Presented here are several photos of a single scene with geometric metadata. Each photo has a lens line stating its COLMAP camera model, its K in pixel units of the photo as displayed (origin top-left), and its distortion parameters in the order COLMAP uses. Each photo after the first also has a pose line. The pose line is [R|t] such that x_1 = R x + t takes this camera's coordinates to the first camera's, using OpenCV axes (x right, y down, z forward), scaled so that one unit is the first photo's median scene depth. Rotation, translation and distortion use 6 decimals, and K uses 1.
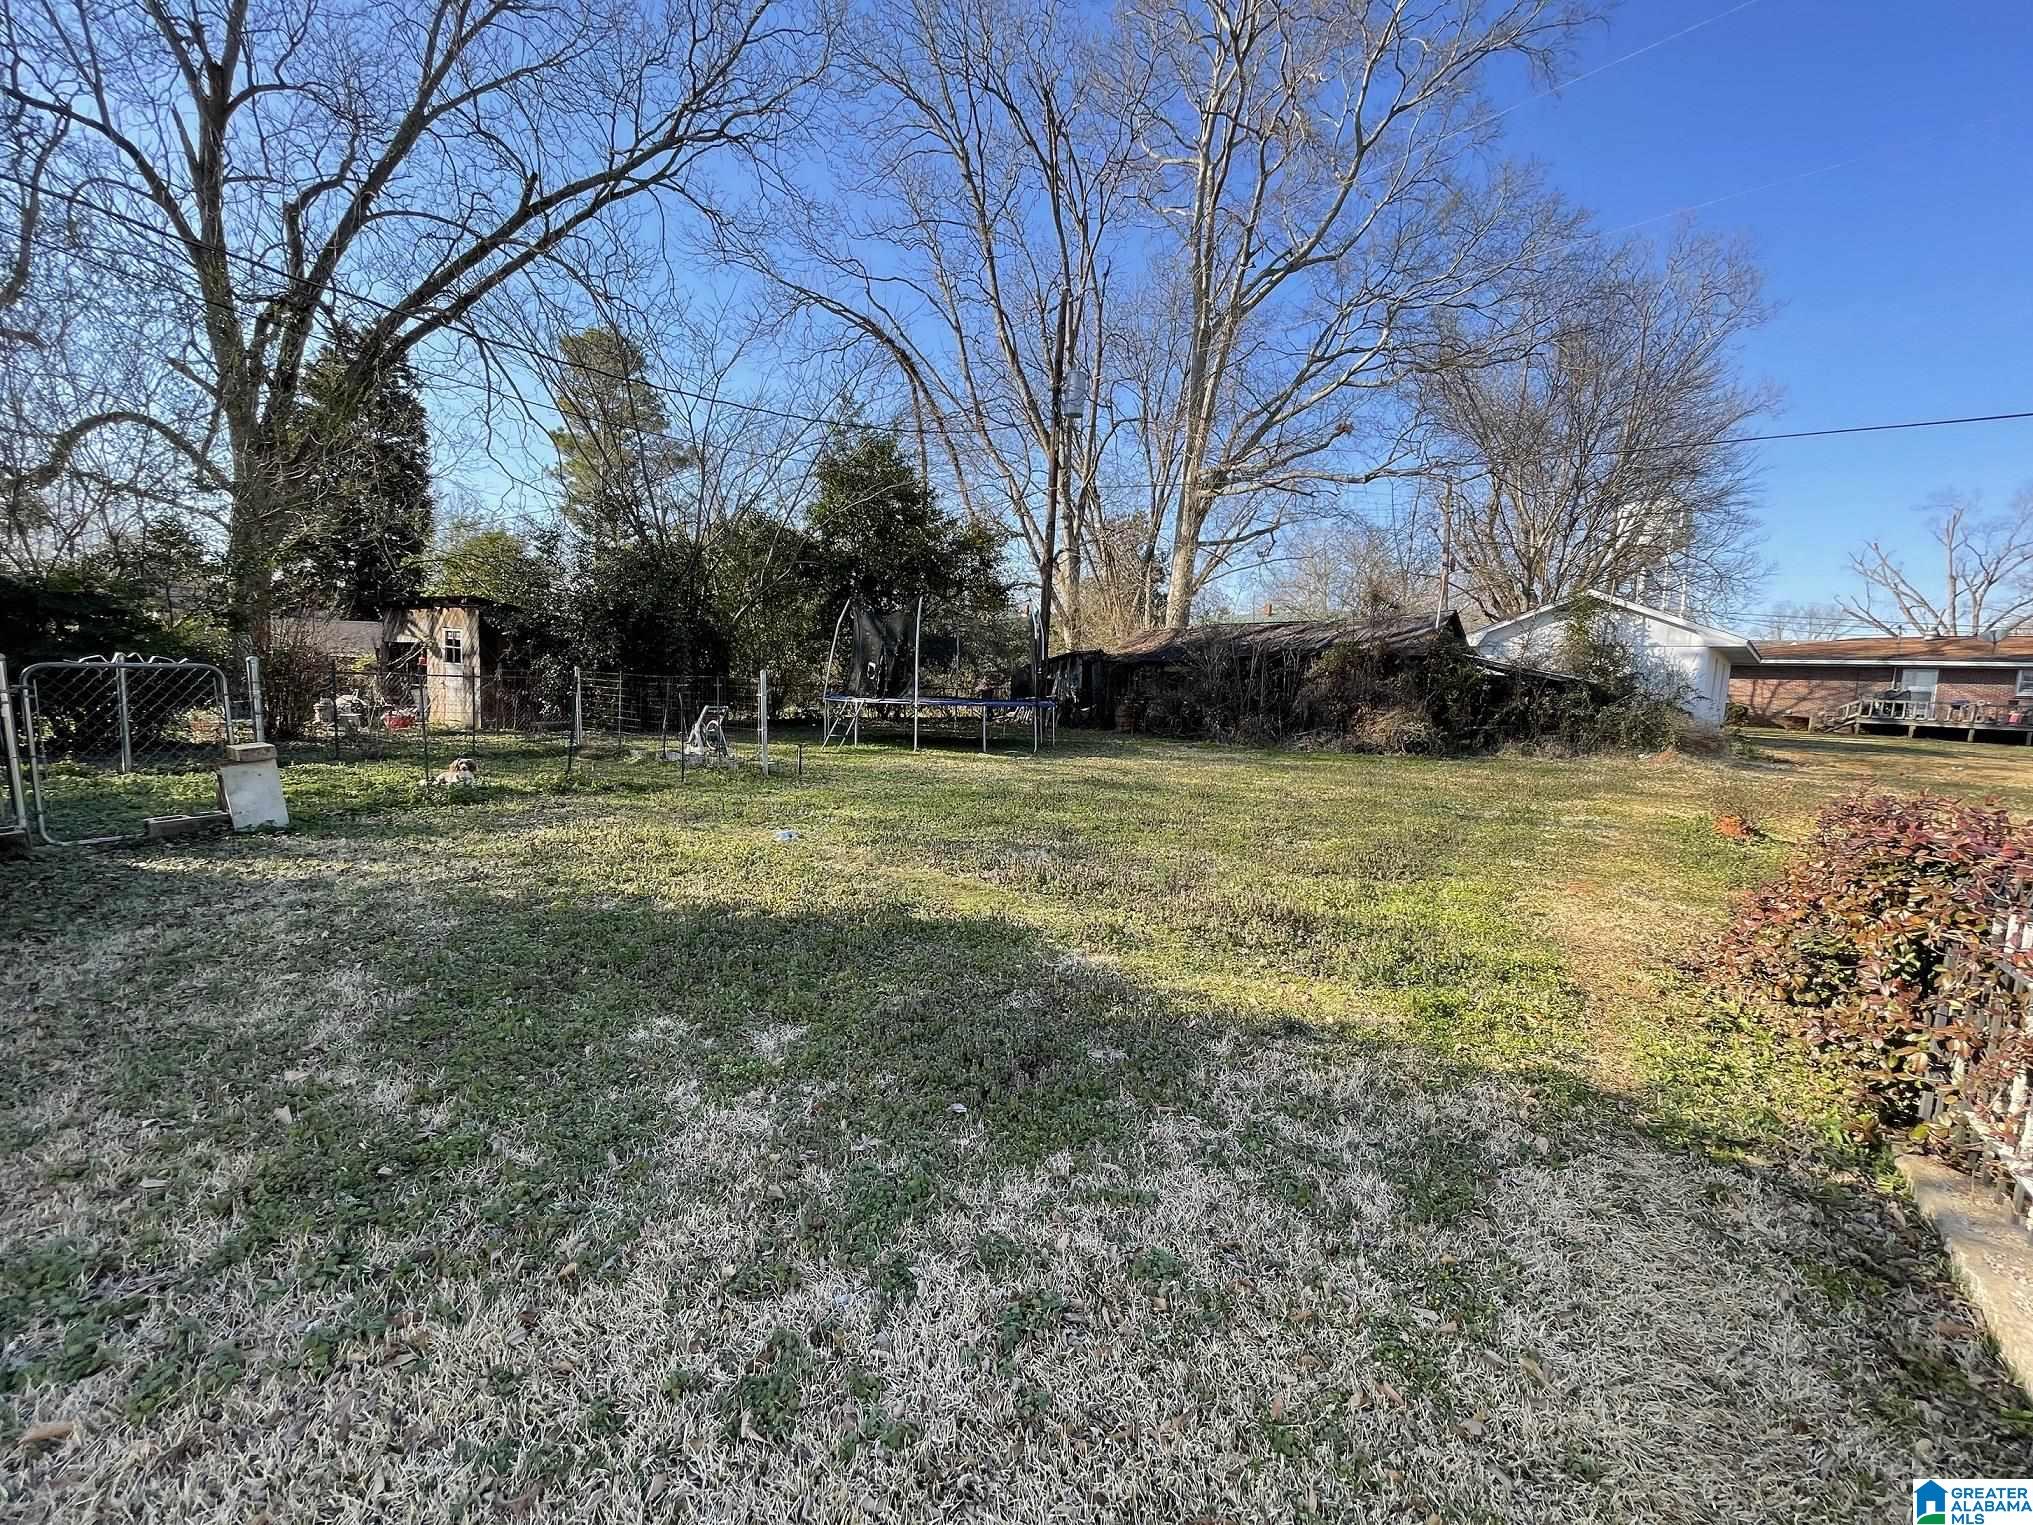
lens RADIAL K [[808.1, 0, 1013.9], [0, 808.1, 770.8], [0, 0, 1]] dist [-0.002888, 0.000410]
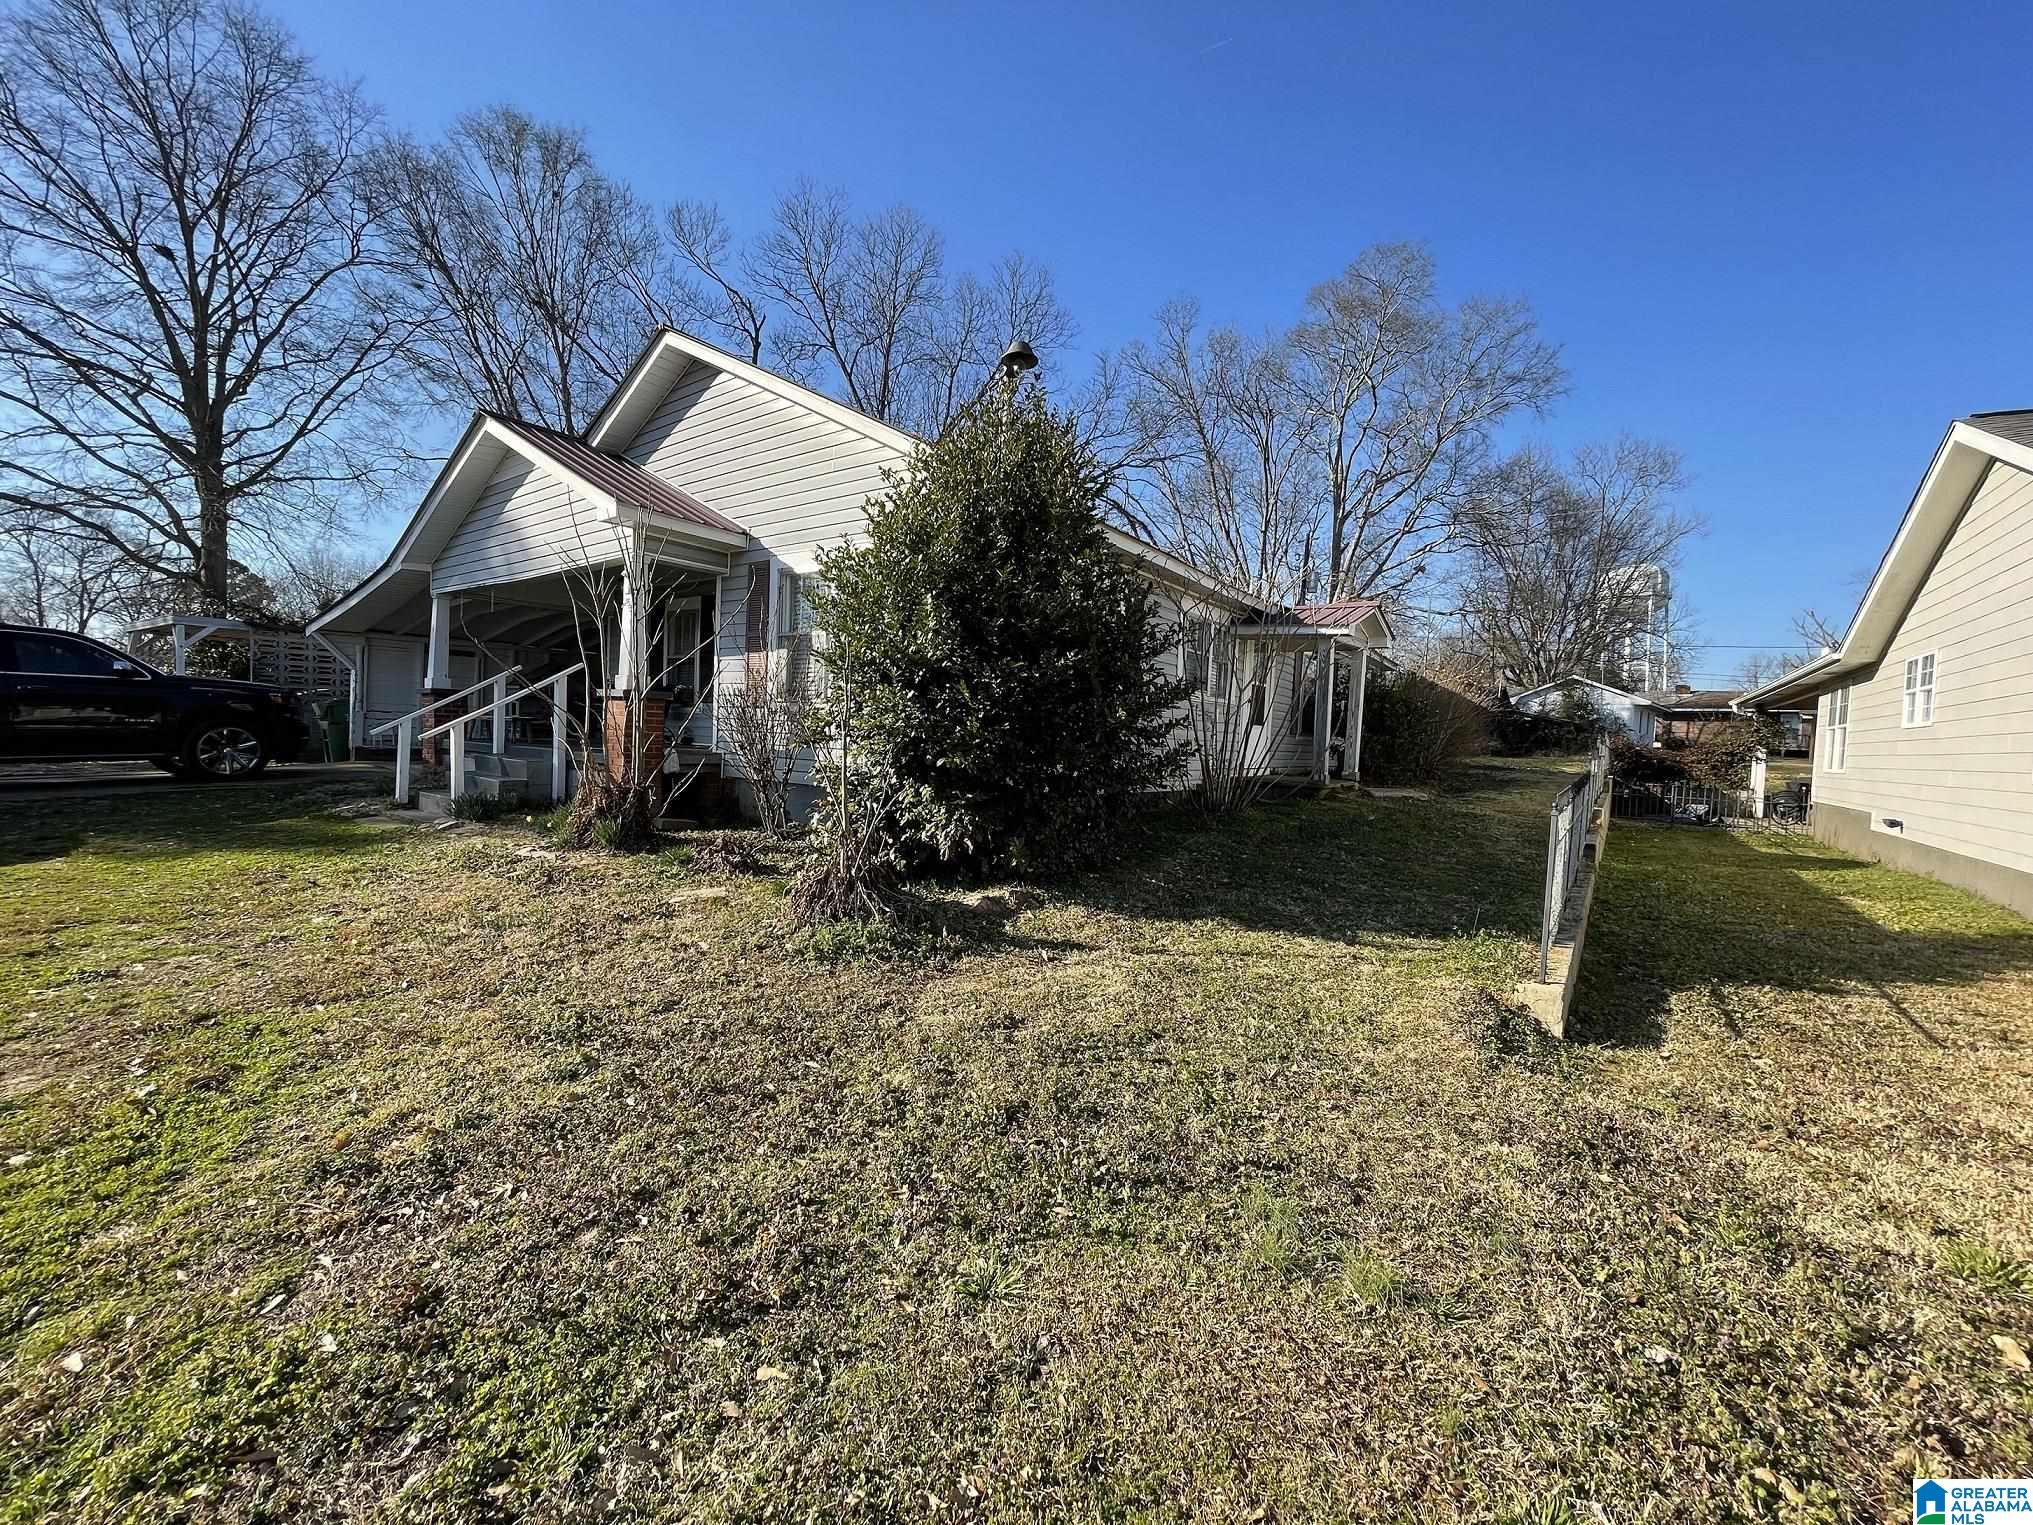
lens RADIAL K [[808.1, 0, 1019.5], [0, 808.1, 763.1], [0, 0, 1]] dist [-0.002888, 0.000410]
pose [[0.999991, -0.002945, 0.002937, -0.615211], [0.003129, 0.997902, -0.064673, 0.106017], [-0.002741, 0.064681, 0.997902, -0.906073]]
